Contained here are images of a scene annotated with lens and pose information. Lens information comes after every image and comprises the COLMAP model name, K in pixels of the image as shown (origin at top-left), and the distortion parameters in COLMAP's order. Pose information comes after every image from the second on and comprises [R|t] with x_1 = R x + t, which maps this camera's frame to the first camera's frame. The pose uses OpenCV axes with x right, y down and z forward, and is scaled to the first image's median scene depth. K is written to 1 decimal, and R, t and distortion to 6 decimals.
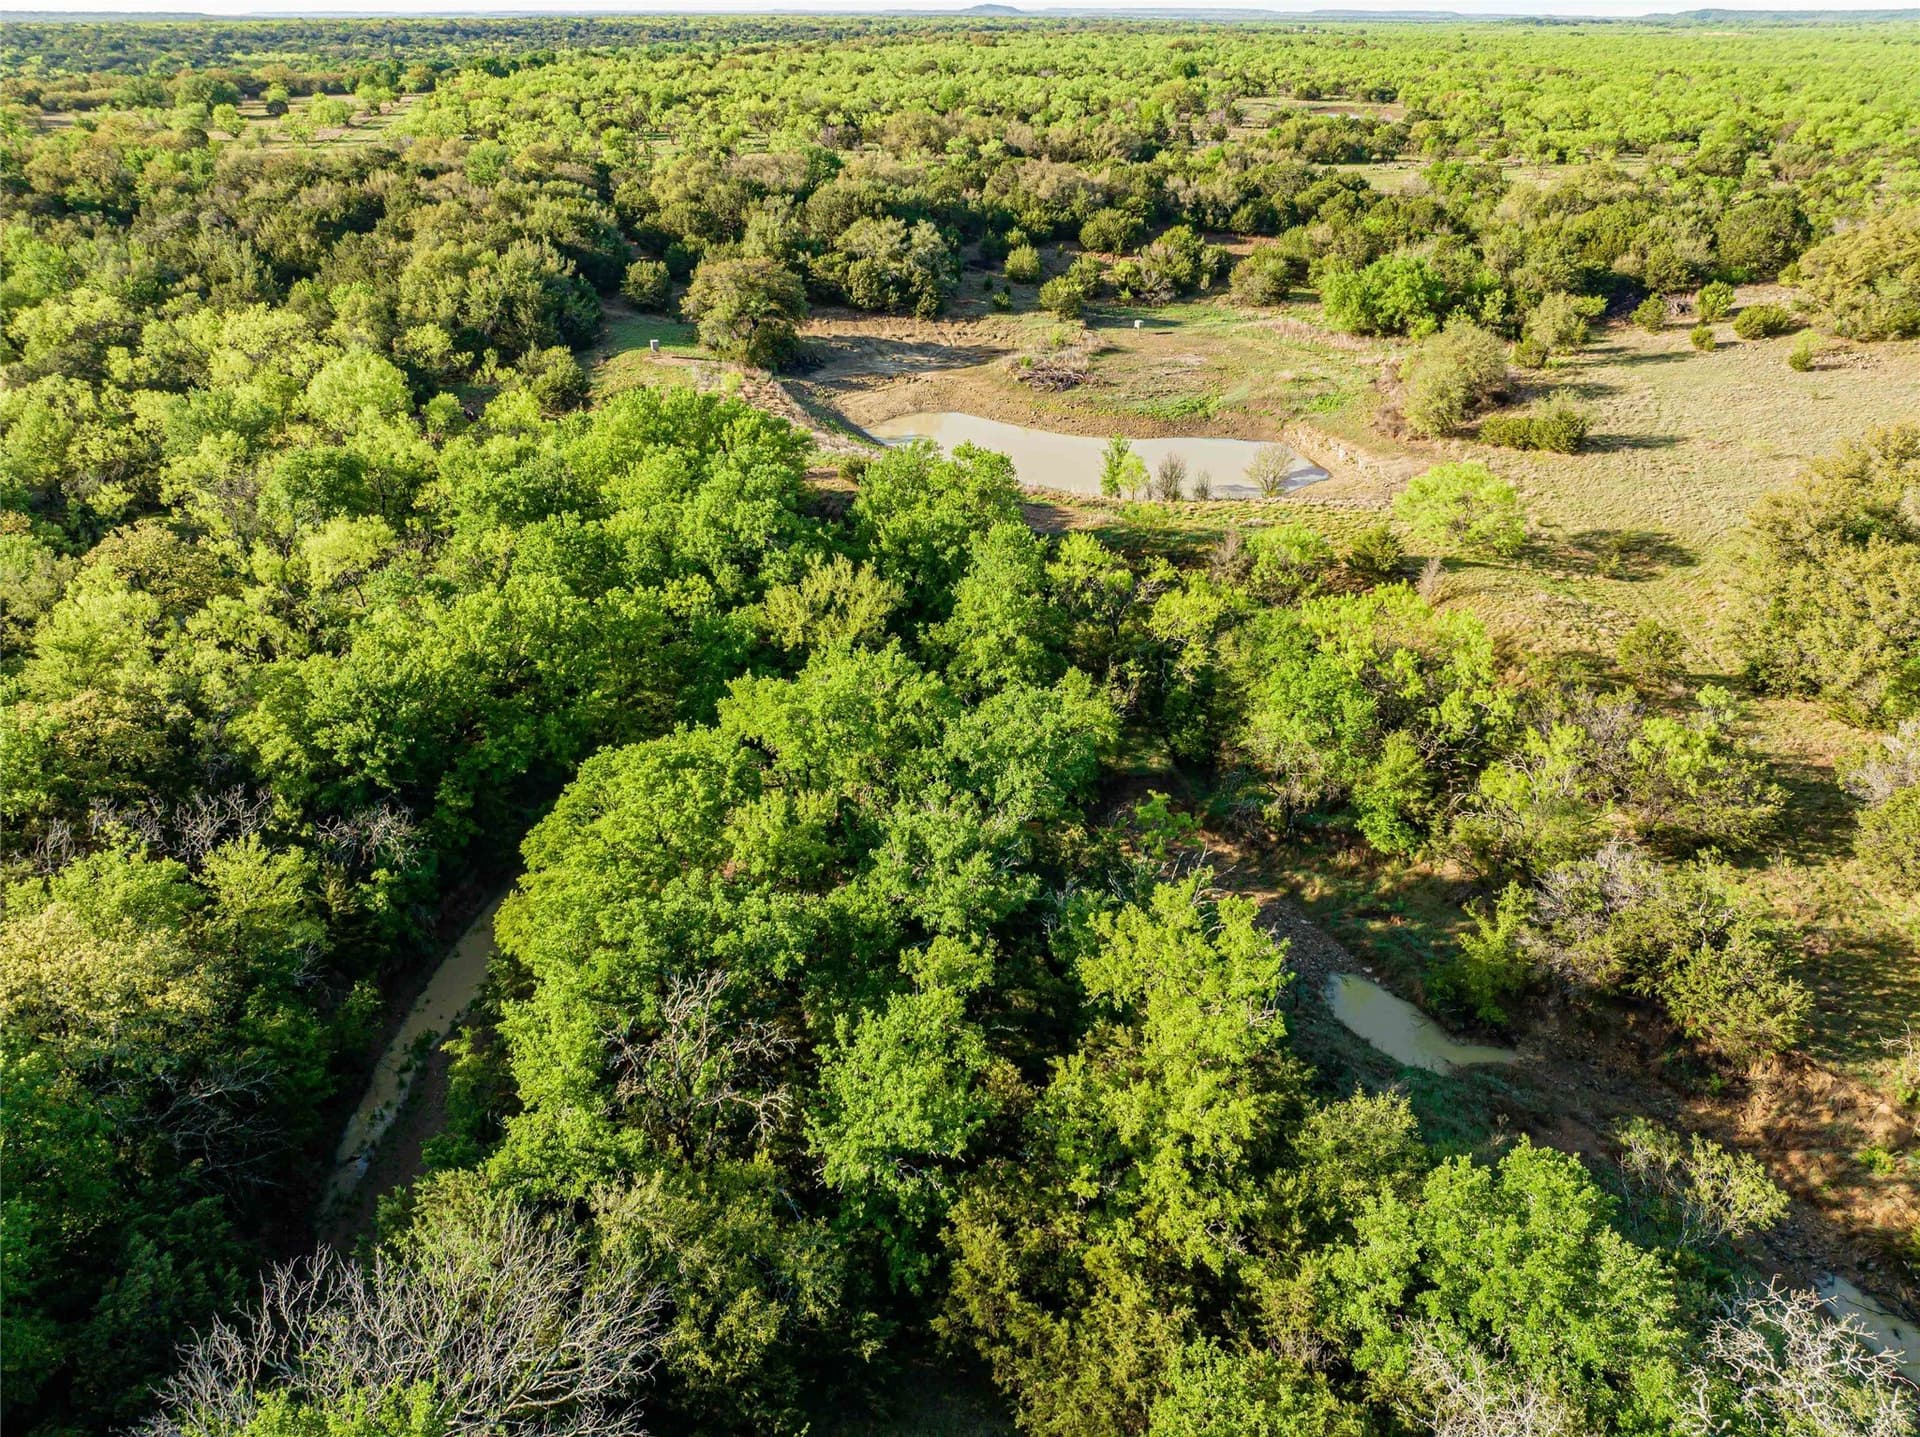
lens RADIAL K [[1351.5, 0, 960.0], [0, 1351.5, 718.5], [0, 0, 1]] dist [-0.050175, 0.019692]
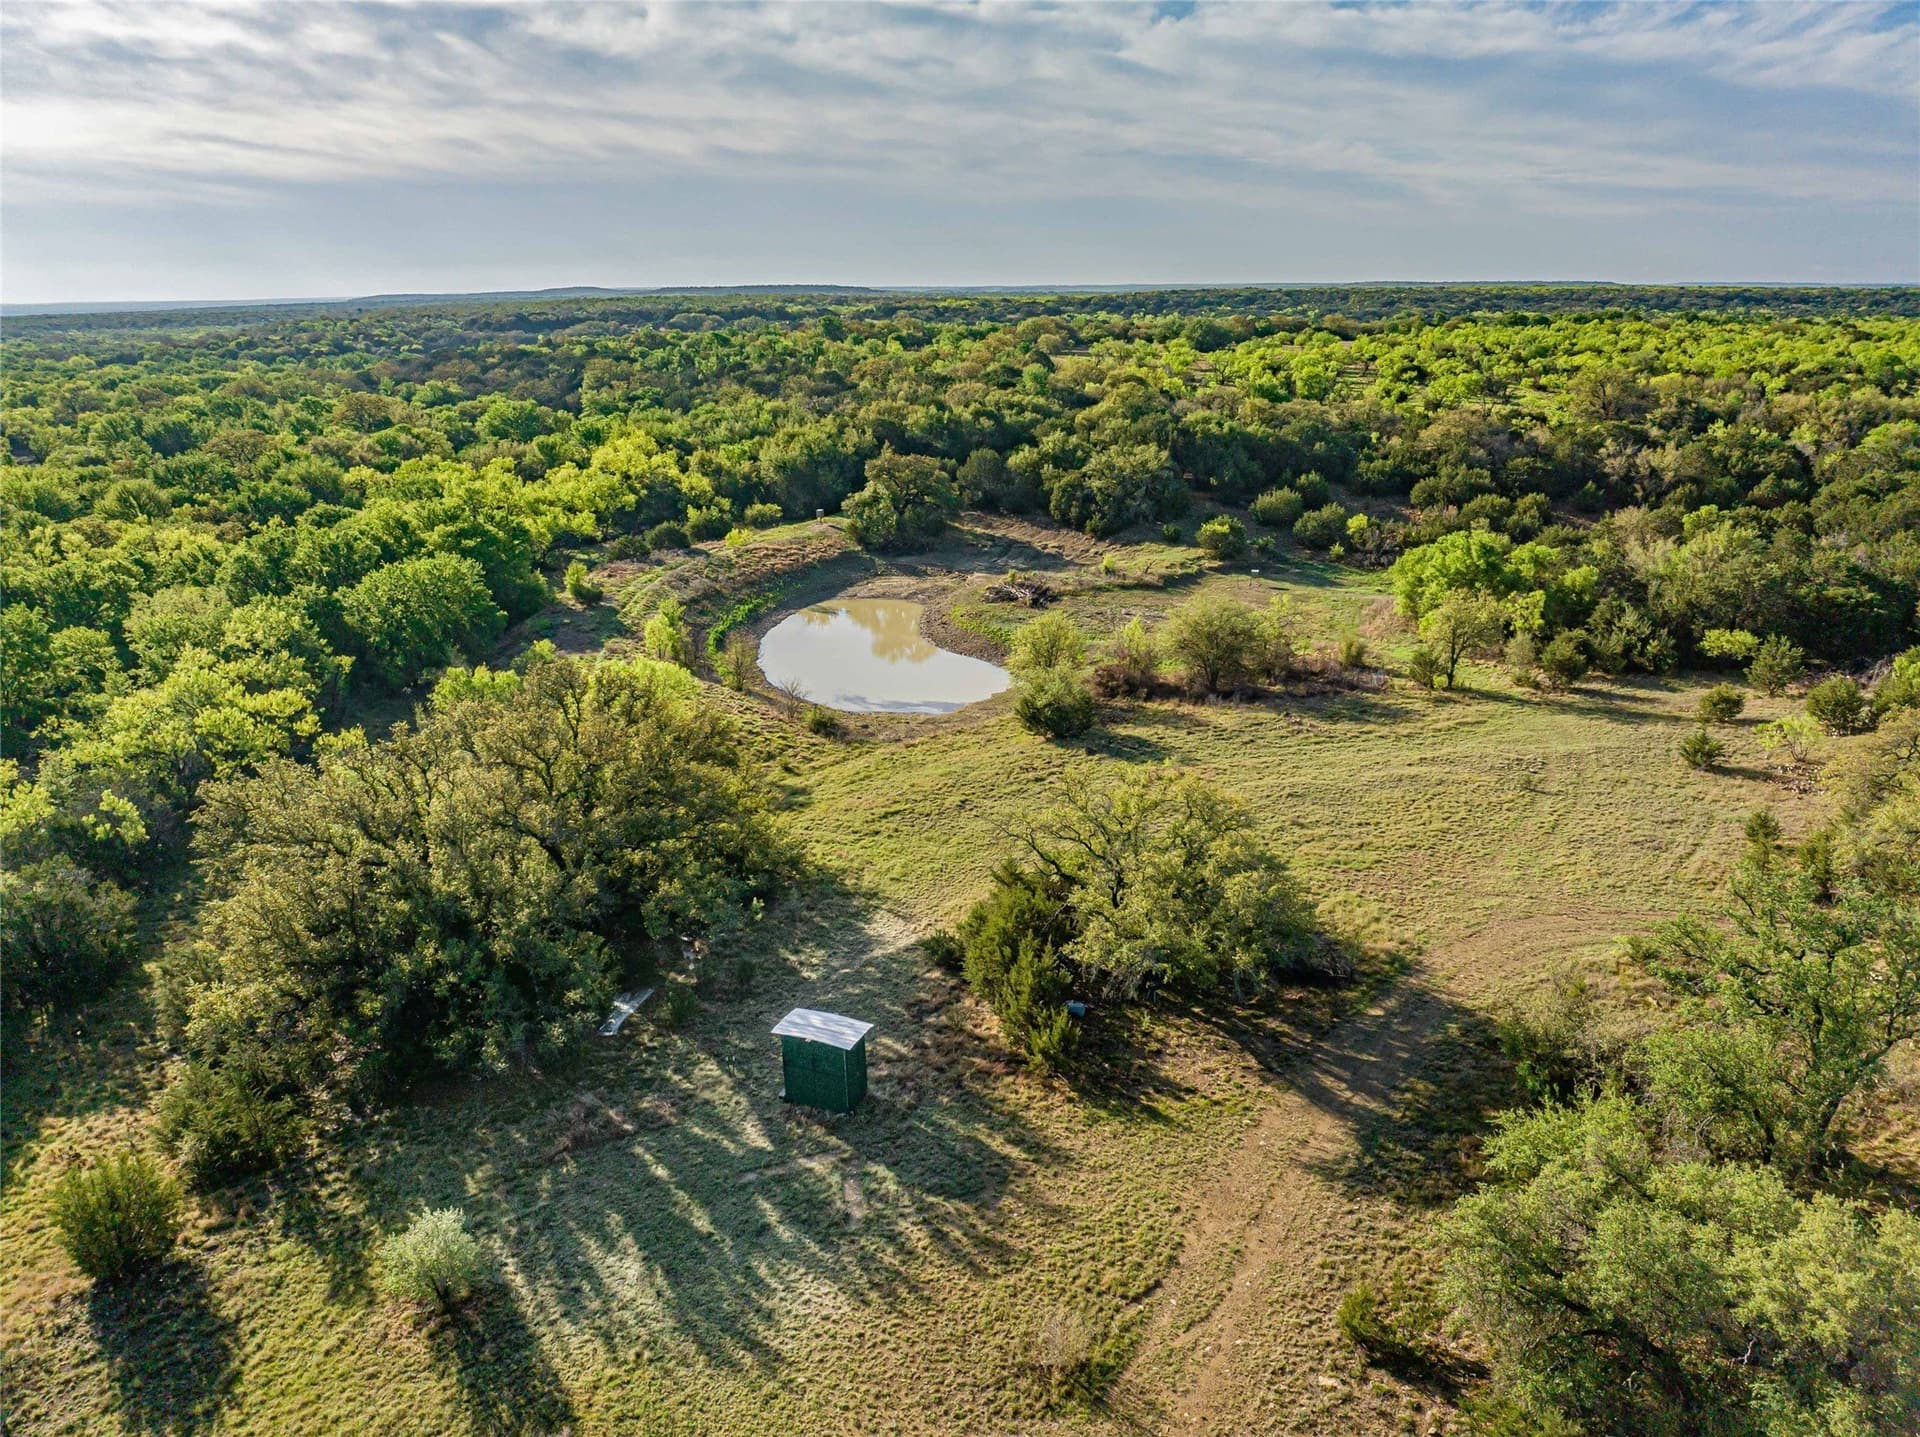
lens RADIAL K [[1351.5, 0, 960.0], [0, 1351.5, 718.5], [0, 0, 1]] dist [-0.050175, 0.019692]
pose [[0.599301, 0.235661, -0.765051, 0.742604], [-0.363983, 0.931404, 0.001778, -0.137362], [0.712990, 0.277400, 0.643967, 0.318324]]
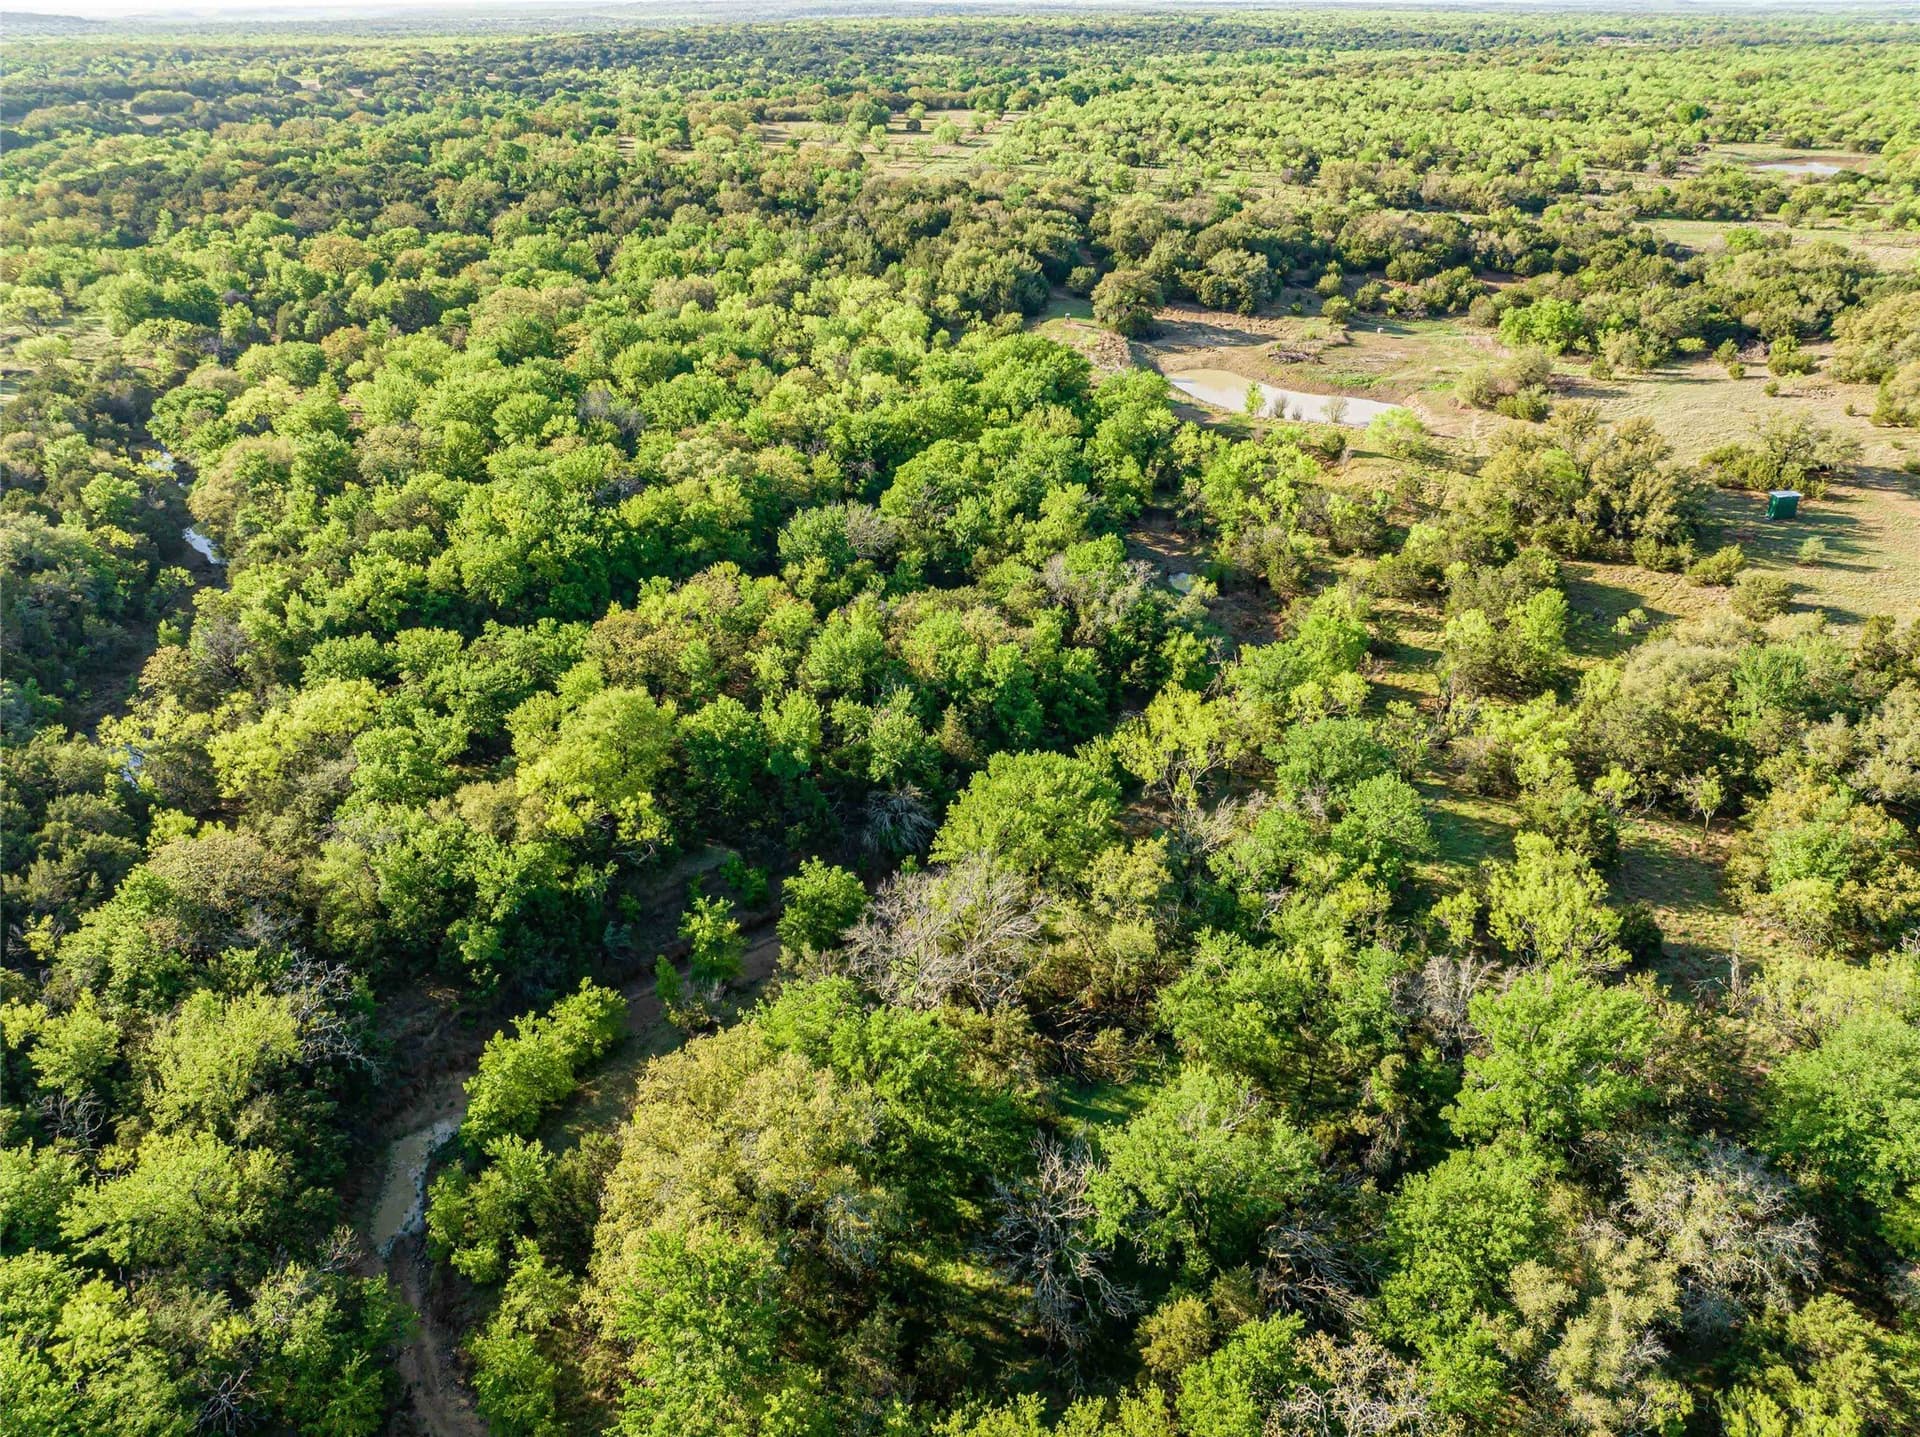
lens RADIAL K [[1351.5, 0, 960.0], [0, 1351.5, 718.5], [0, 0, 1]] dist [-0.050175, 0.019692]
pose [[0.913182, 0.188444, -0.361369, 0.340453], [-0.184246, 0.981785, 0.046383, 0.164407], [0.363527, 0.024225, 0.931268, -0.608754]]
